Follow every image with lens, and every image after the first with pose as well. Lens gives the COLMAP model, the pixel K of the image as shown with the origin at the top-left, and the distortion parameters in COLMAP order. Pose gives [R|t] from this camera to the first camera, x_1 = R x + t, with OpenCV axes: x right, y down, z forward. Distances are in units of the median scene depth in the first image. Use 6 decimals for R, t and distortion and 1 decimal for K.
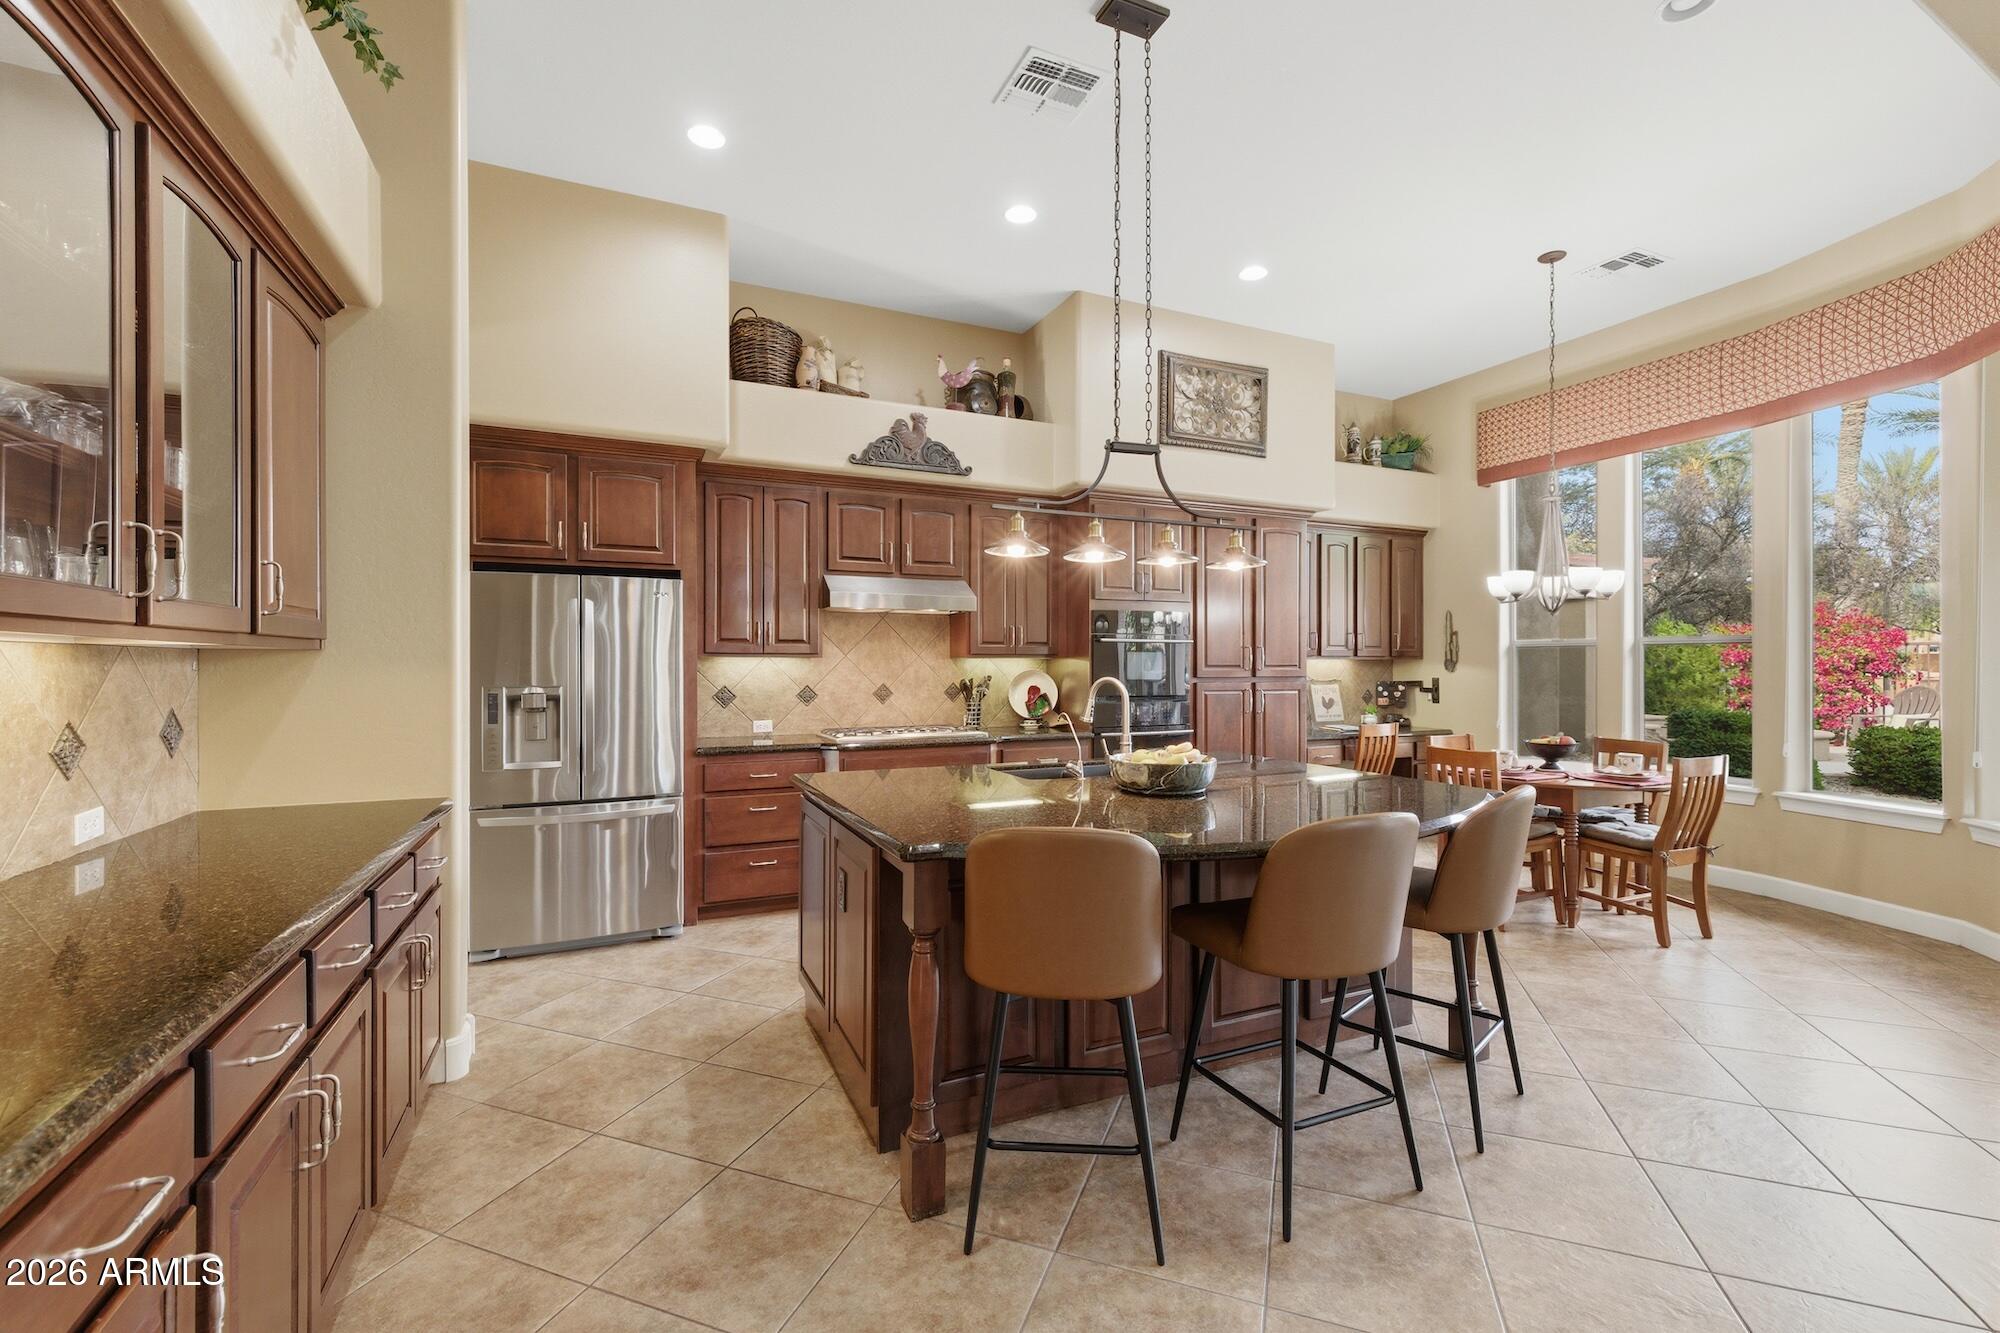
lens RADIAL K [[845.8, 0, 995.0], [0, 845.8, 664.2], [0, 0, 1]] dist [0.000775, -0.000040]
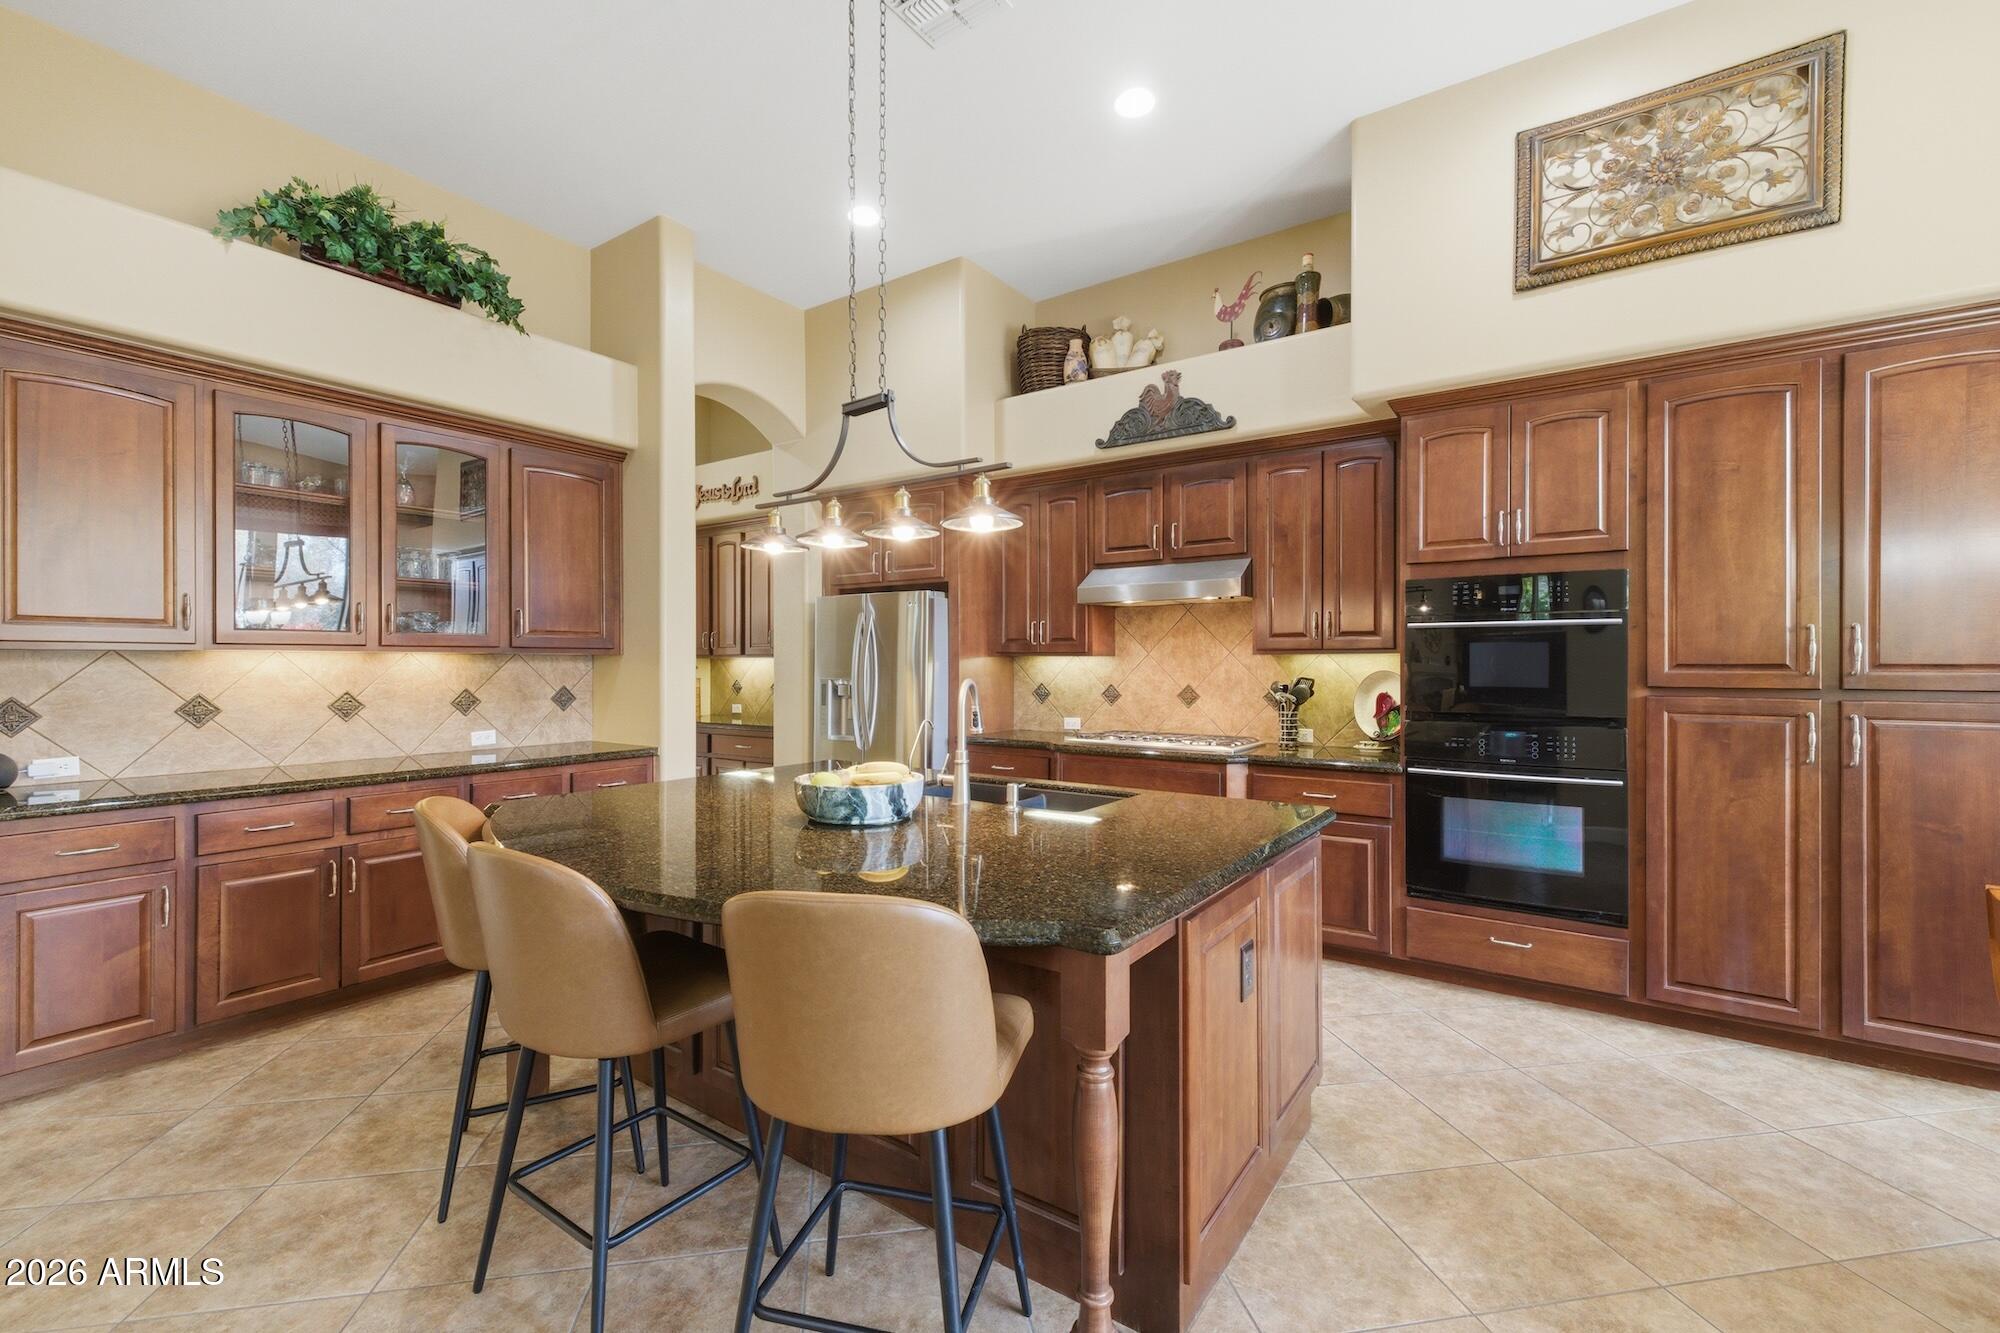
lens RADIAL K [[845.8, 0, 991.7], [0, 845.8, 665.3], [0, 0, 1]] dist [0.000775, -0.000040]
pose [[0.500141, 0.003195, -0.865938, 0.544367], [0.000376, 0.999992, 0.003906, -0.000689], [0.865944, -0.002279, 0.500136, 0.396450]]
